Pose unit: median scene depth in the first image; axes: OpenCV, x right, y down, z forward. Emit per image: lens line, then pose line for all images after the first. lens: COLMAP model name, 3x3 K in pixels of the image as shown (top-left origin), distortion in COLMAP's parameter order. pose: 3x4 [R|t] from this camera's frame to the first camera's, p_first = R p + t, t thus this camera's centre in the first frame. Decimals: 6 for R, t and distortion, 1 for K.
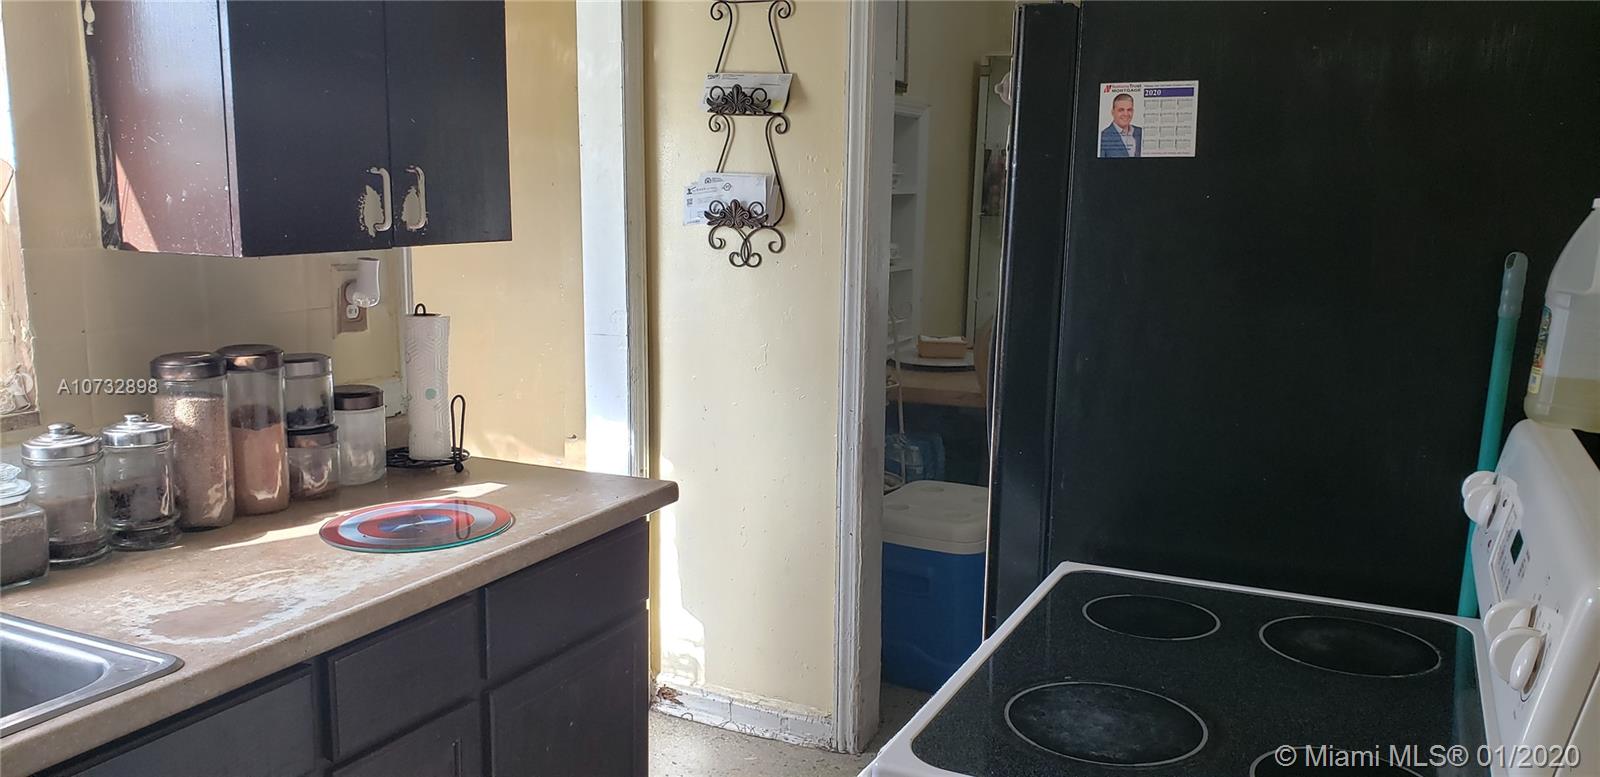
lens RADIAL K [[1231.4, 0, 800.0], [0, 1231.4, 388.5], [0, 0, 1]] dist [0.001419, 0.001664]
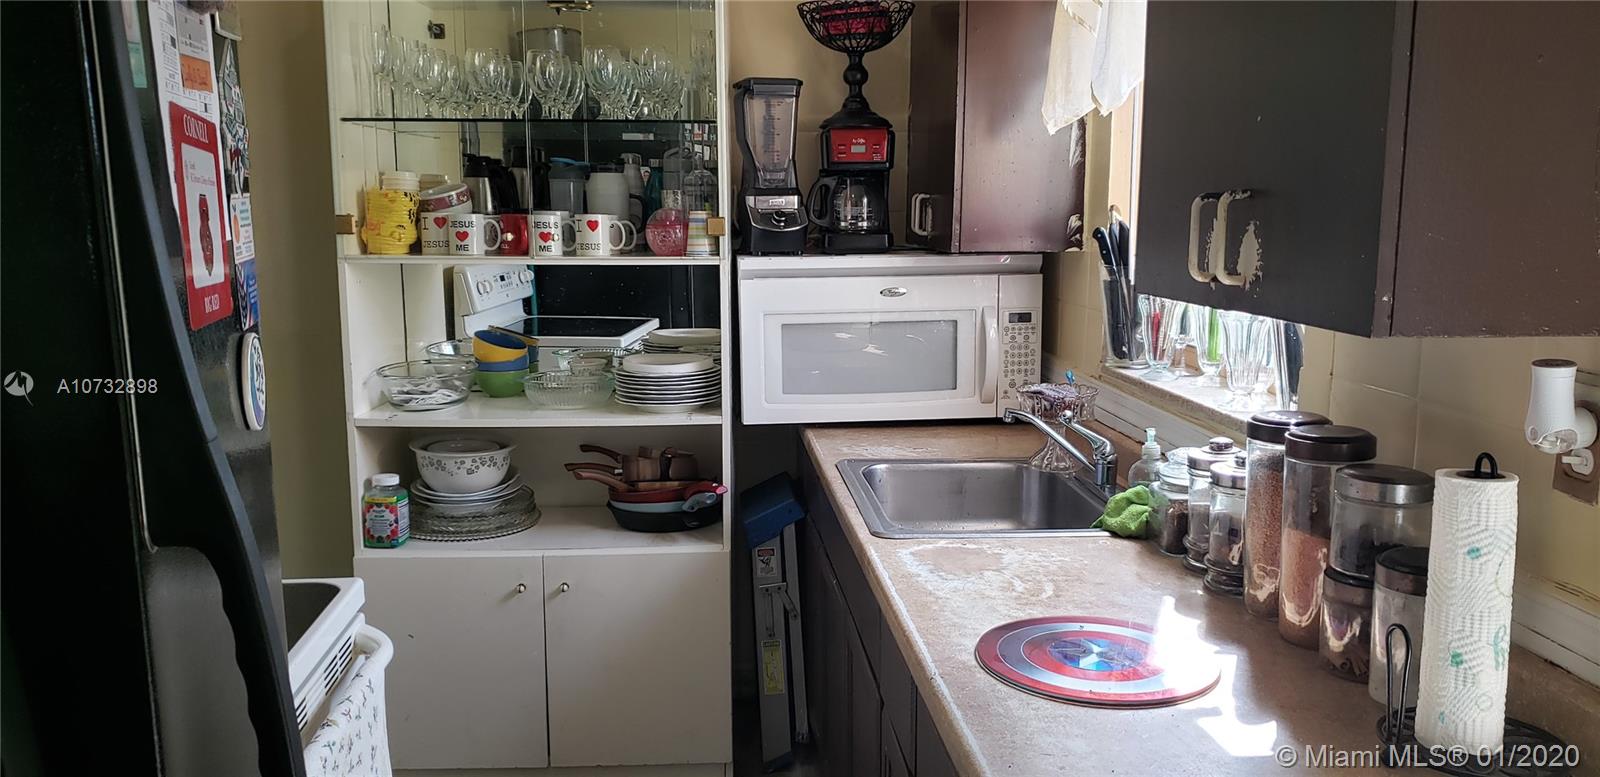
lens RADIAL K [[1231.4, 0, 800.0], [0, 1231.4, 388.5], [0, 0, 1]] dist [0.001419, 0.001664]
pose [[-0.854982, 0.065033, -0.514565, 0.259864], [-0.094657, 0.955880, 0.278088, -0.276574], [0.509947, 0.286468, -0.811104, 1.674396]]
